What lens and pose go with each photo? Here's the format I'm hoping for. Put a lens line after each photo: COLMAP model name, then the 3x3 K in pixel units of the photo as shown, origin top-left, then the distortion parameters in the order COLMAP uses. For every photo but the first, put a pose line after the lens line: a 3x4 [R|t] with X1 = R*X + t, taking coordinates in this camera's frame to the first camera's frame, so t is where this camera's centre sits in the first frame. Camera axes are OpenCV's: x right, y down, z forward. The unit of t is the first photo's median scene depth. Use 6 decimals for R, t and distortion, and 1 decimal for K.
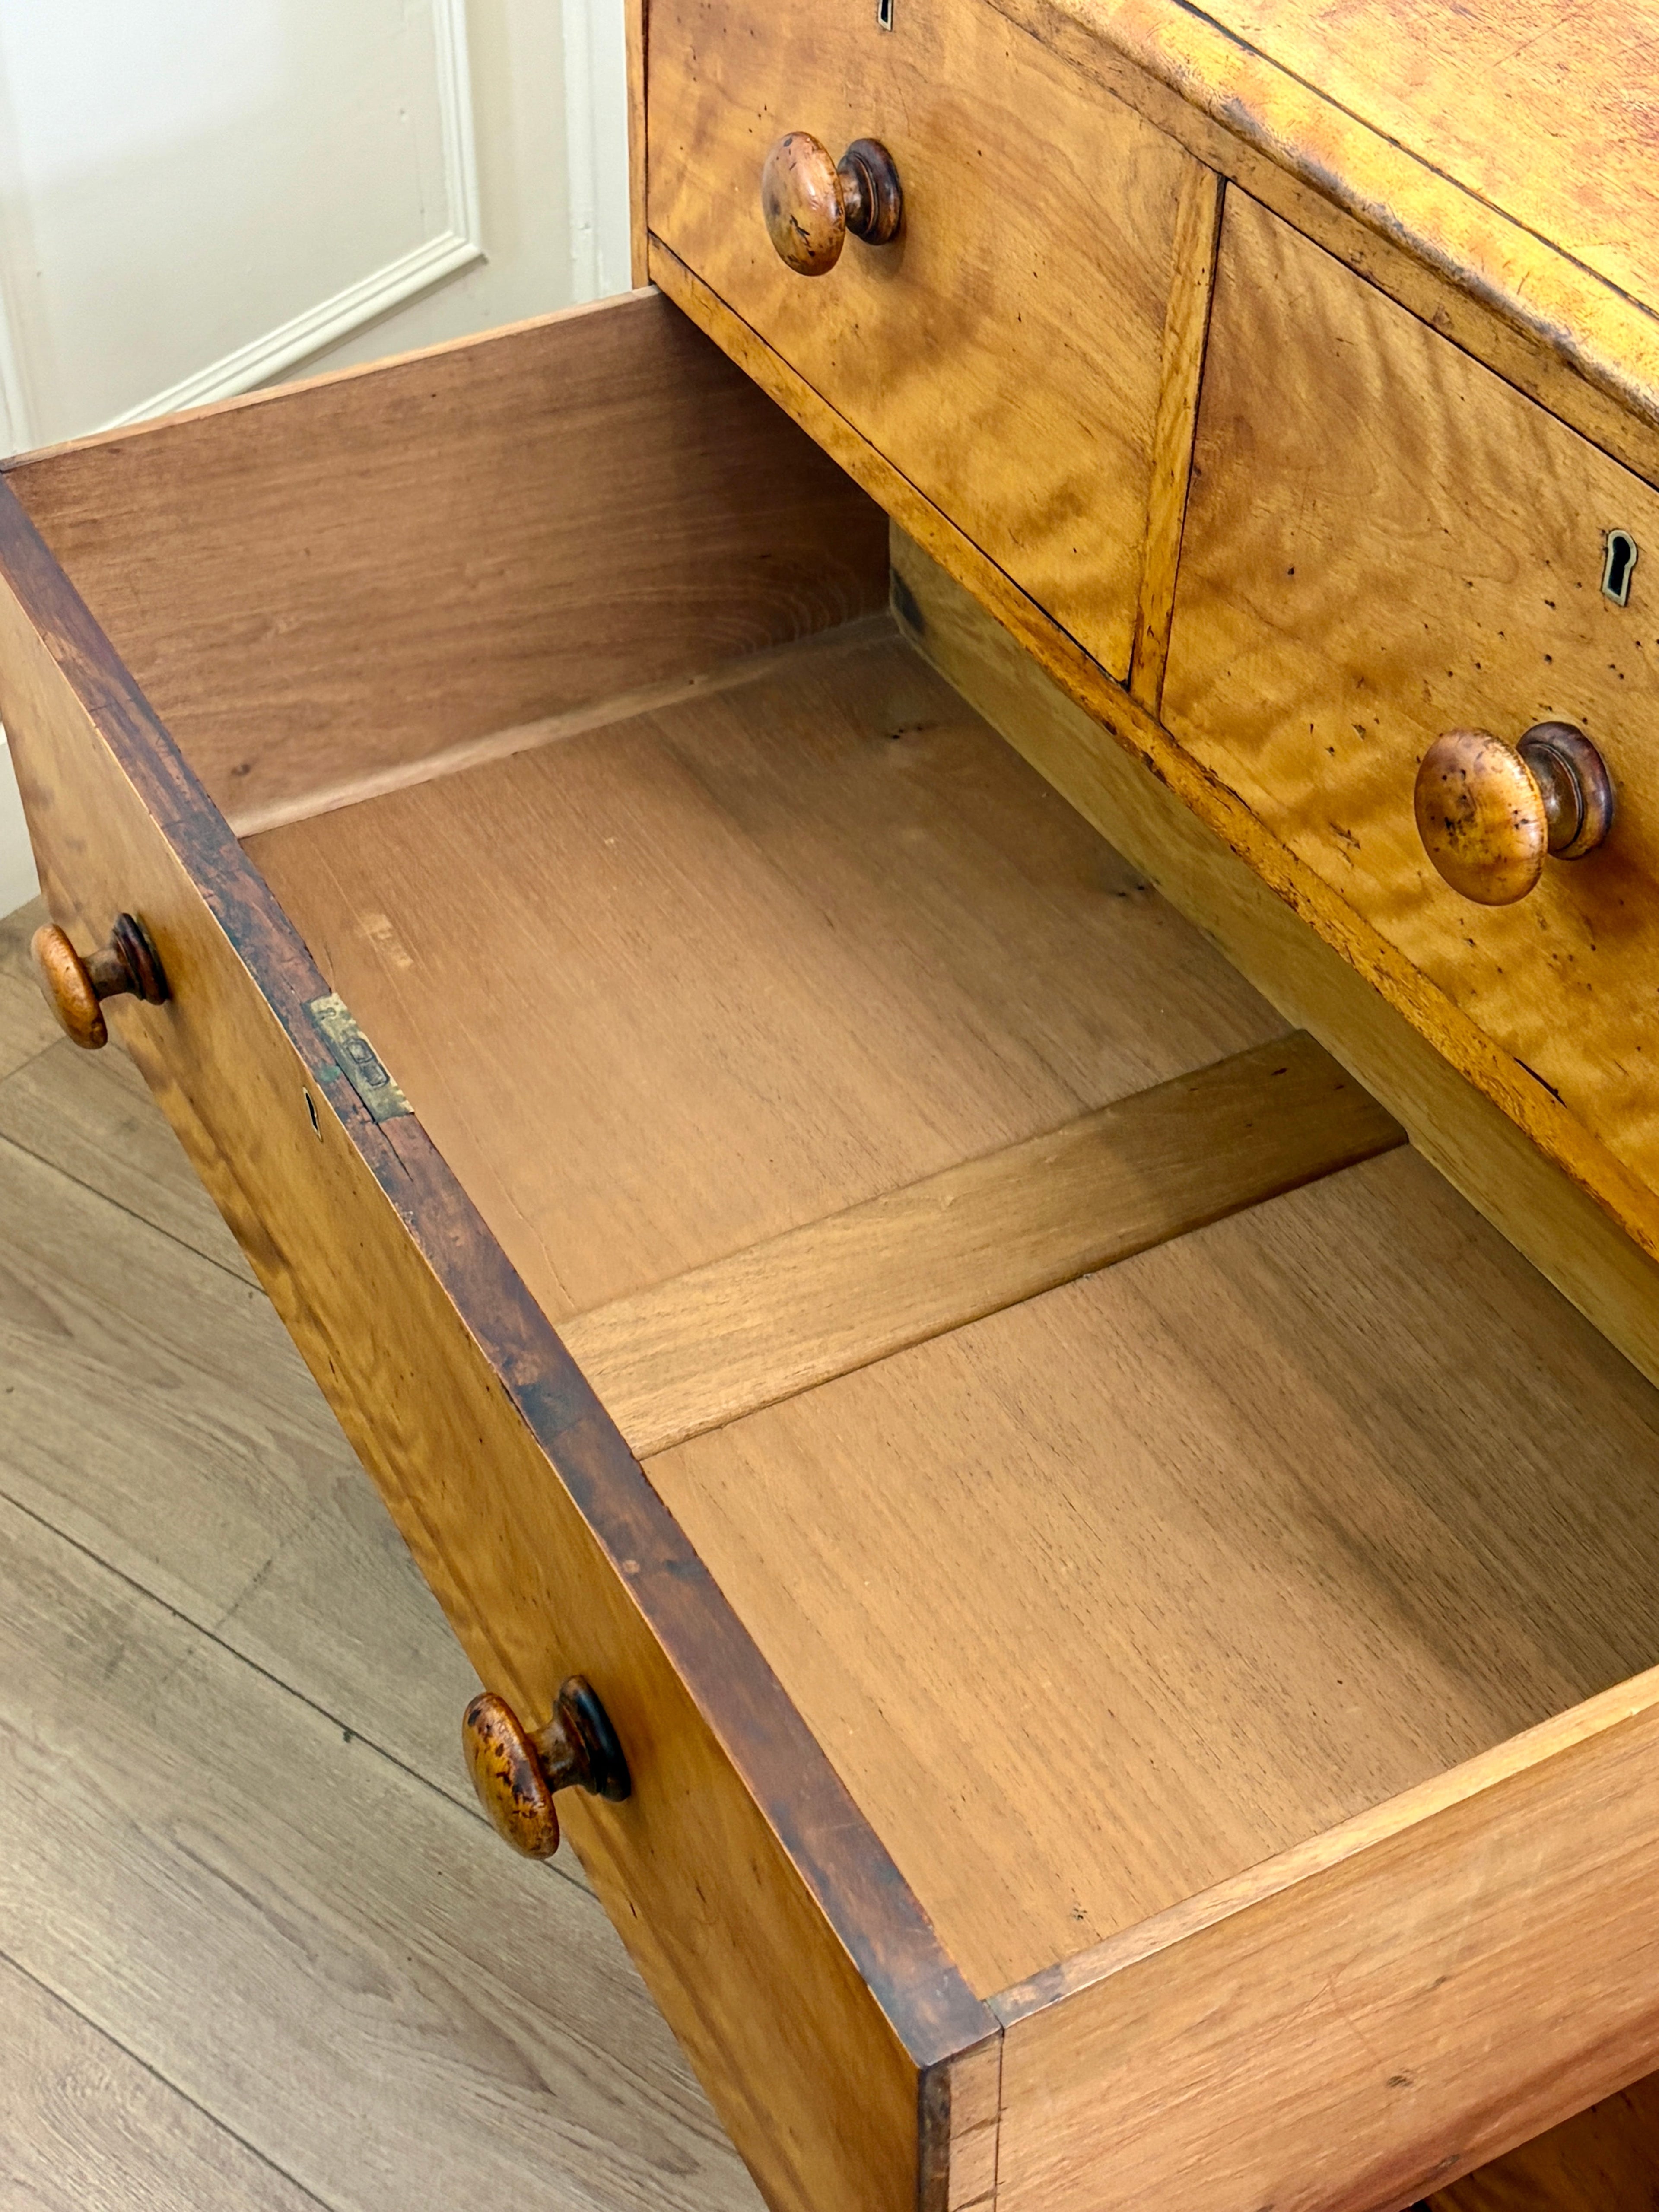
lens RADIAL K [[3058.4, 0, 816.5], [0, 3058.4, 1125.7], [0, 0, 1]] dist [0.201456, -0.768892]
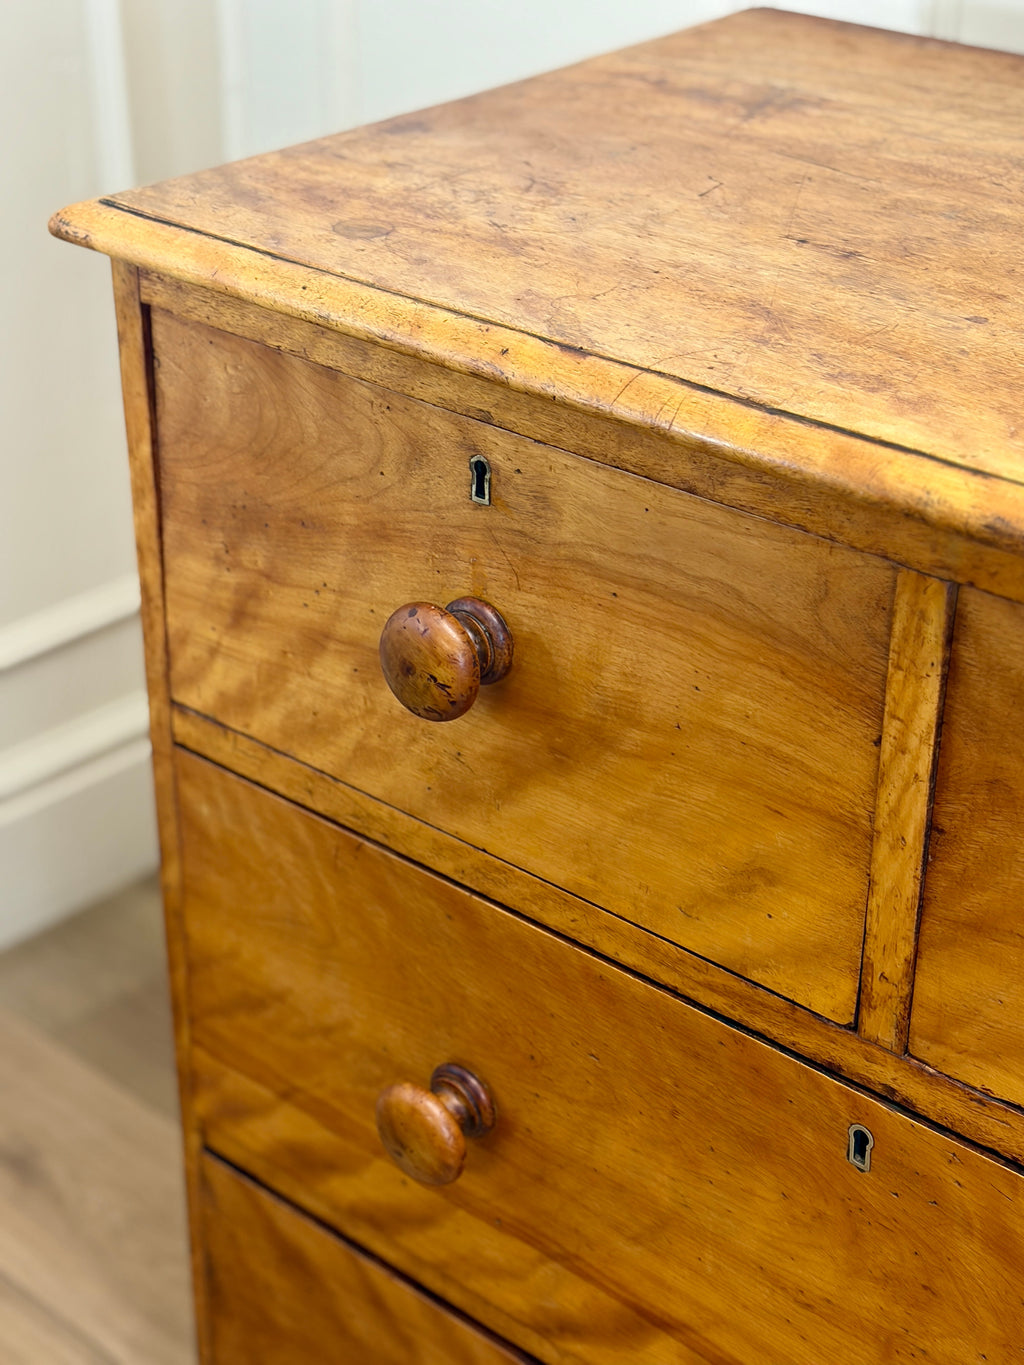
lens RADIAL K [[2345.1, 0, 500.3], [0, 2345.1, 684.7], [0, 0, 1]] dist [0.265694, -1.120184]
pose [[0.935547, -0.177563, 0.305323, -0.243028], [0.243678, 0.950248, -0.194036, -0.123076], [-0.255679, 0.255930, 0.932270, 0.216106]]
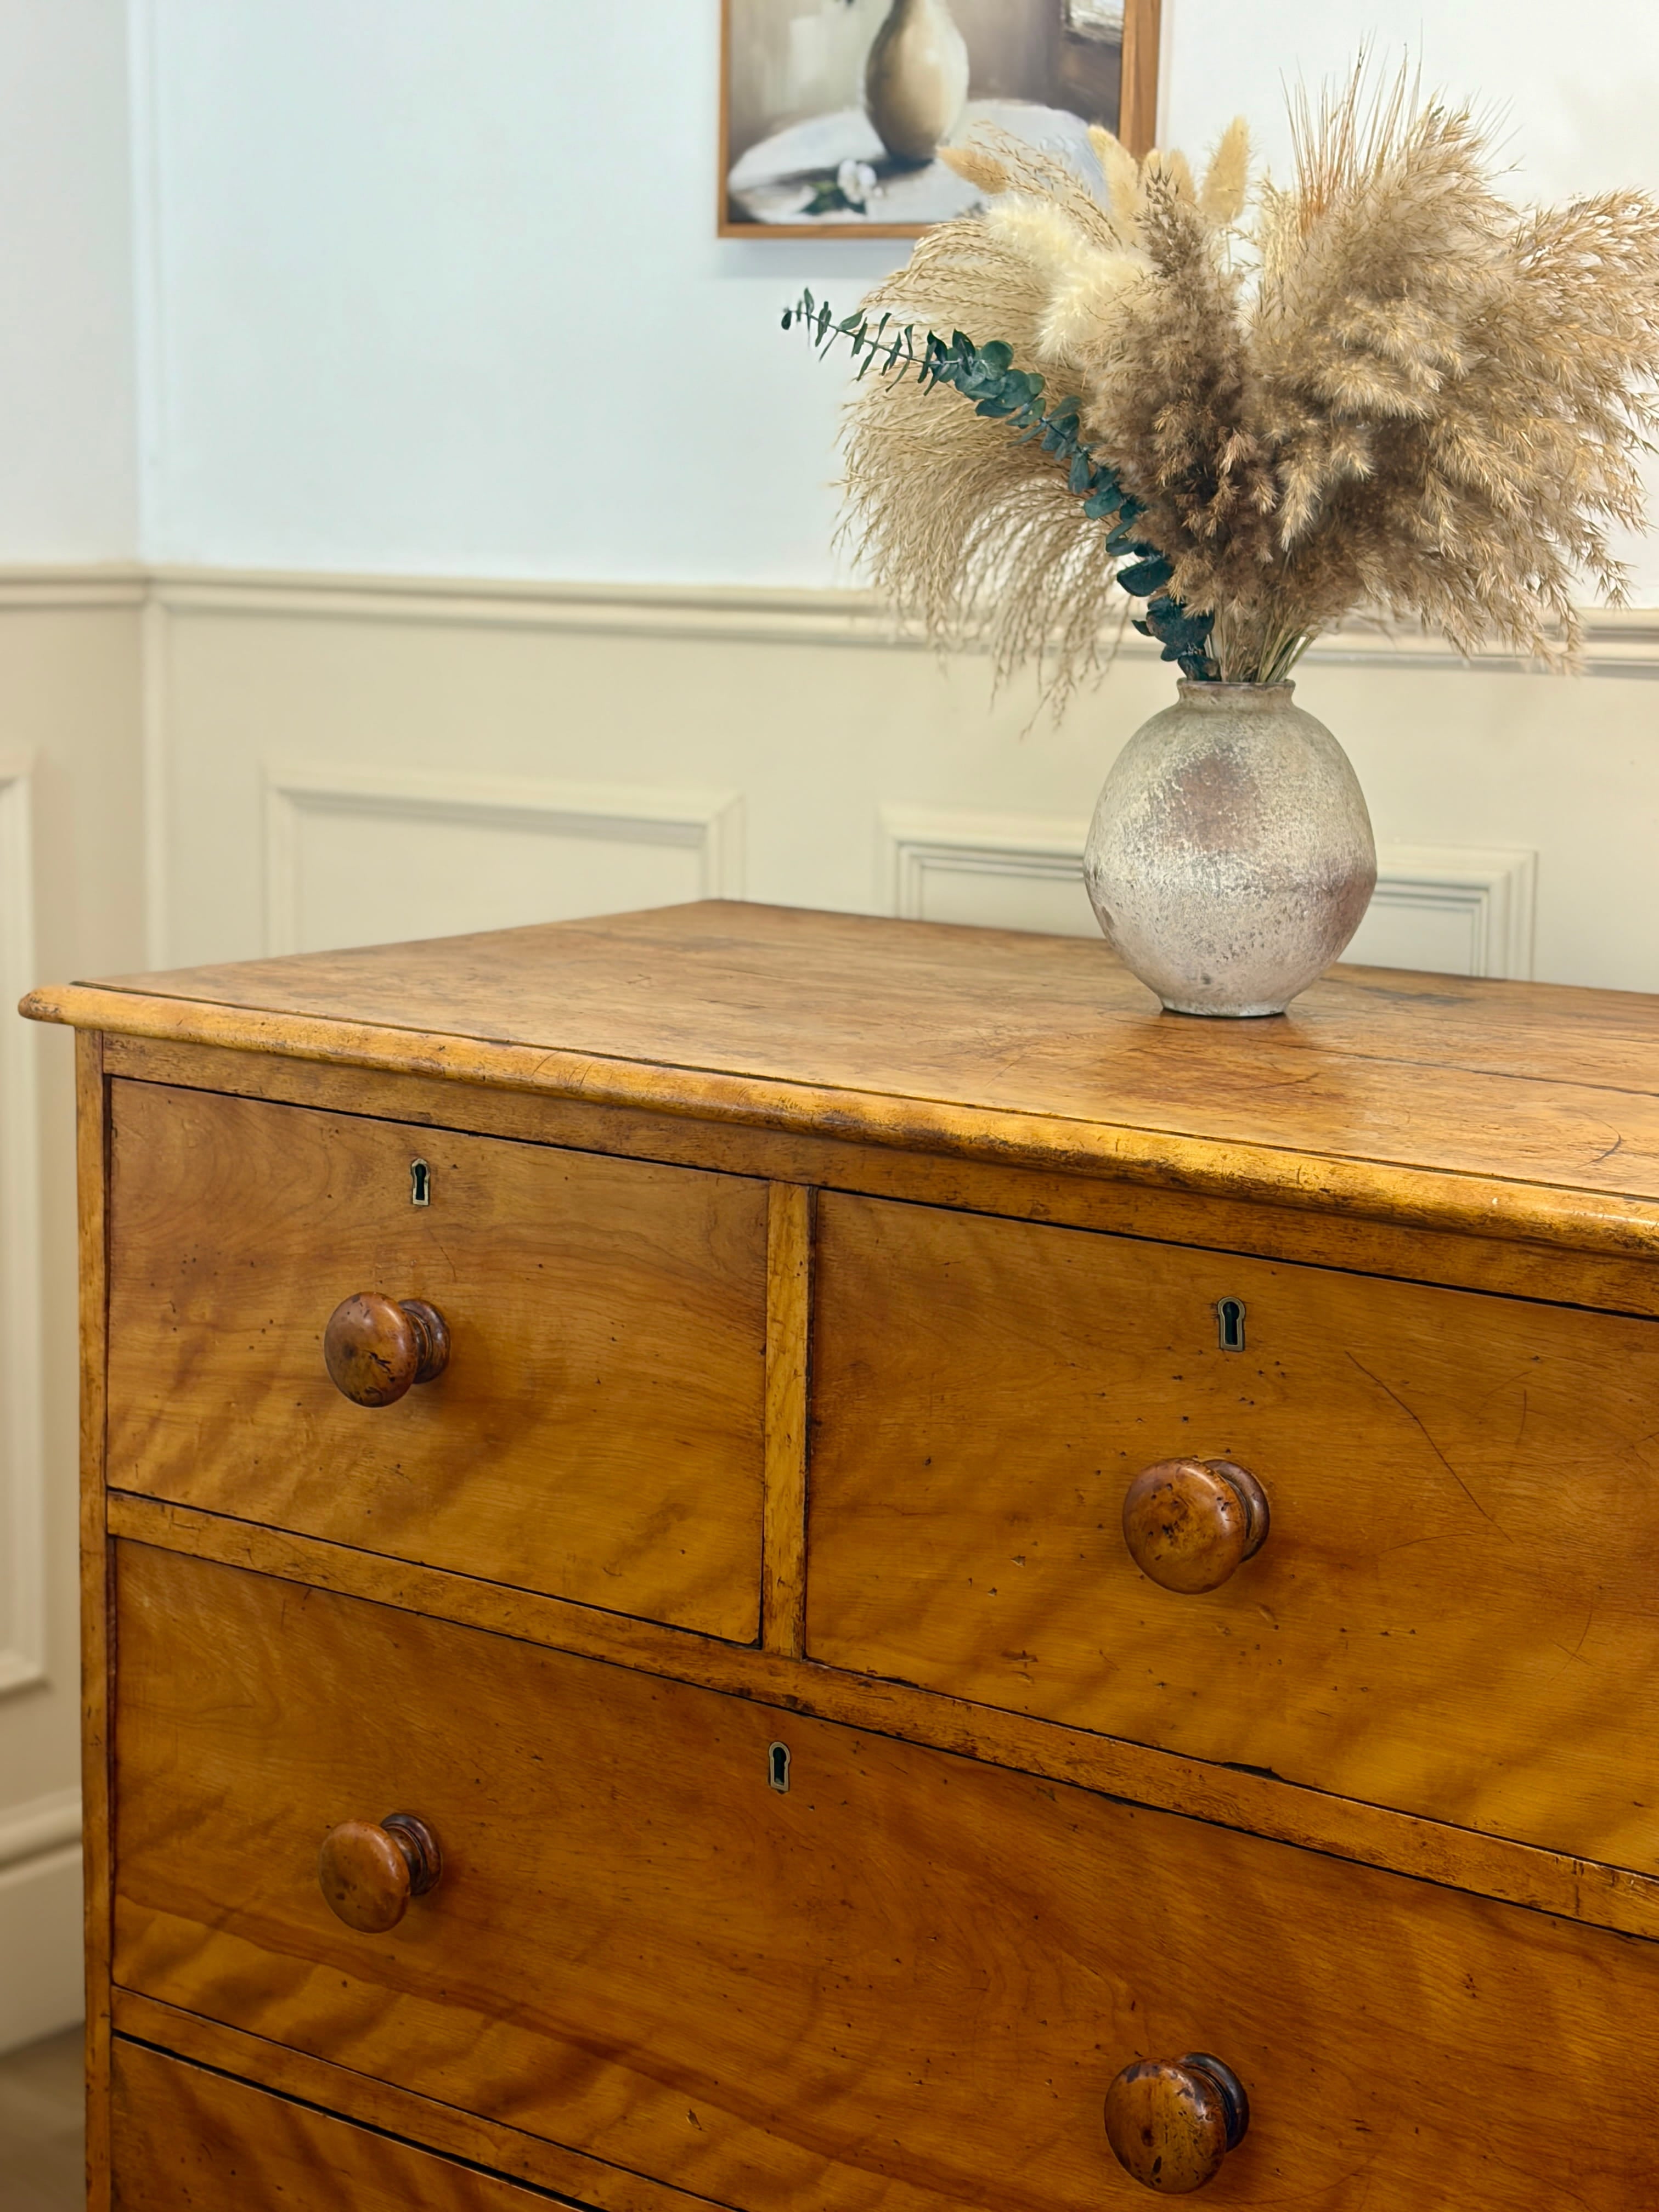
lens RADIAL K [[3800.2, 0, 810.6], [0, 3800.2, 1109.5], [0, 0, 1]] dist [0.265694, -1.120184]
pose [[0.905635, -0.066545, 0.418804, -0.468986], [0.279730, 0.836007, -0.472063, 0.373092], [-0.318709, 0.544669, 0.775732, -0.248716]]
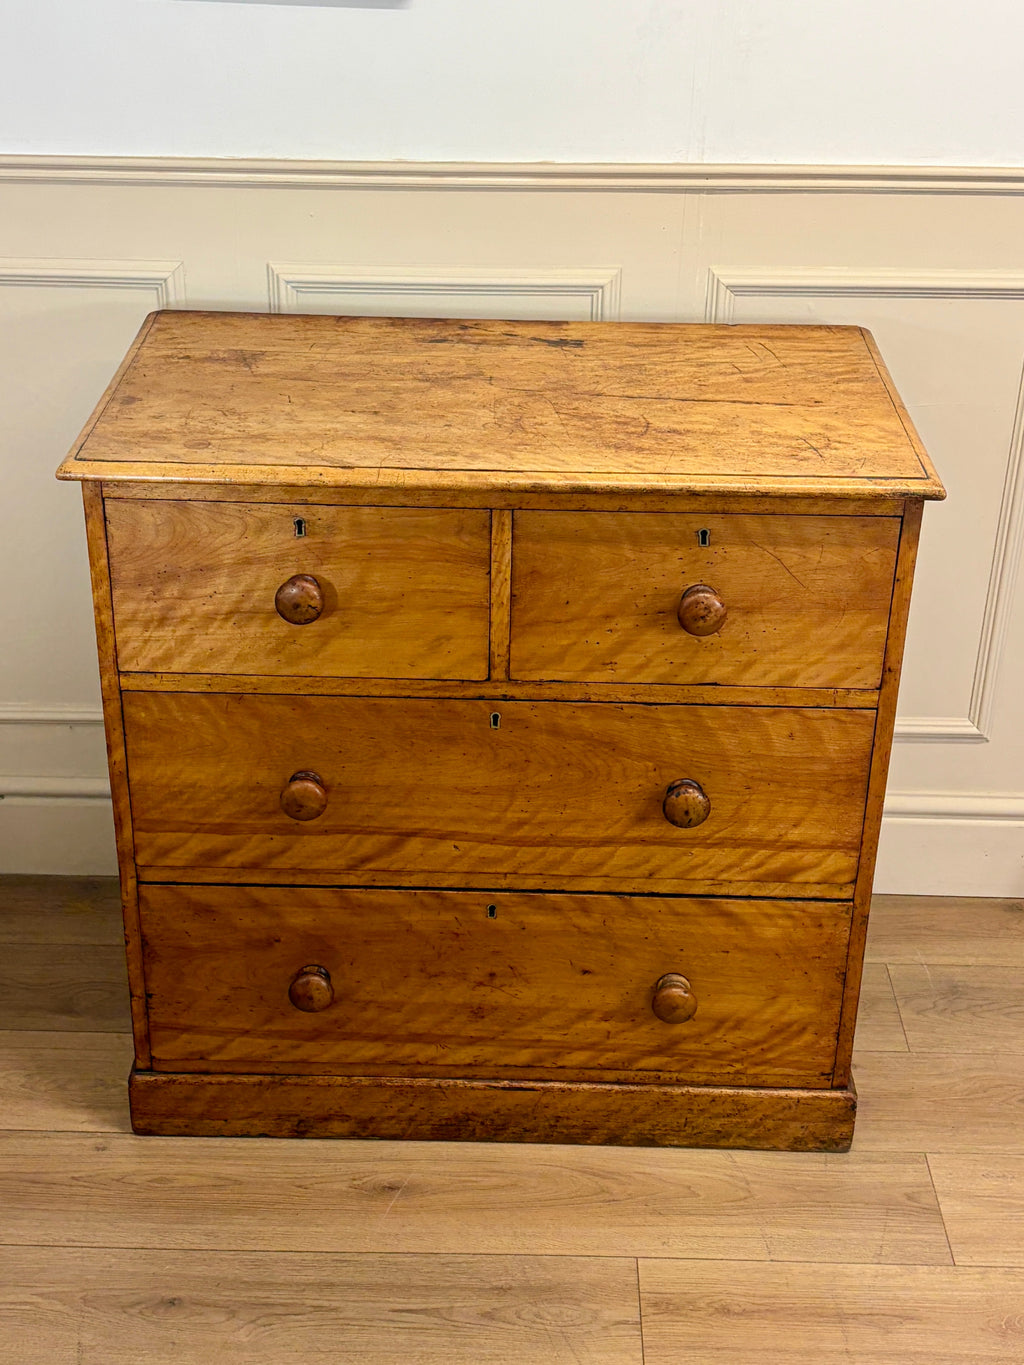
lens RADIAL K [[1887.3, 0, 504.0], [0, 1887.3, 694.6], [0, 0, 1]] dist [0.201456, -0.768892]
pose [[0.481577, -0.422110, 0.768054, -1.294894], [0.579986, 0.810510, 0.081787, -0.267206], [-0.657039, 0.406074, 0.635141, -0.183019]]
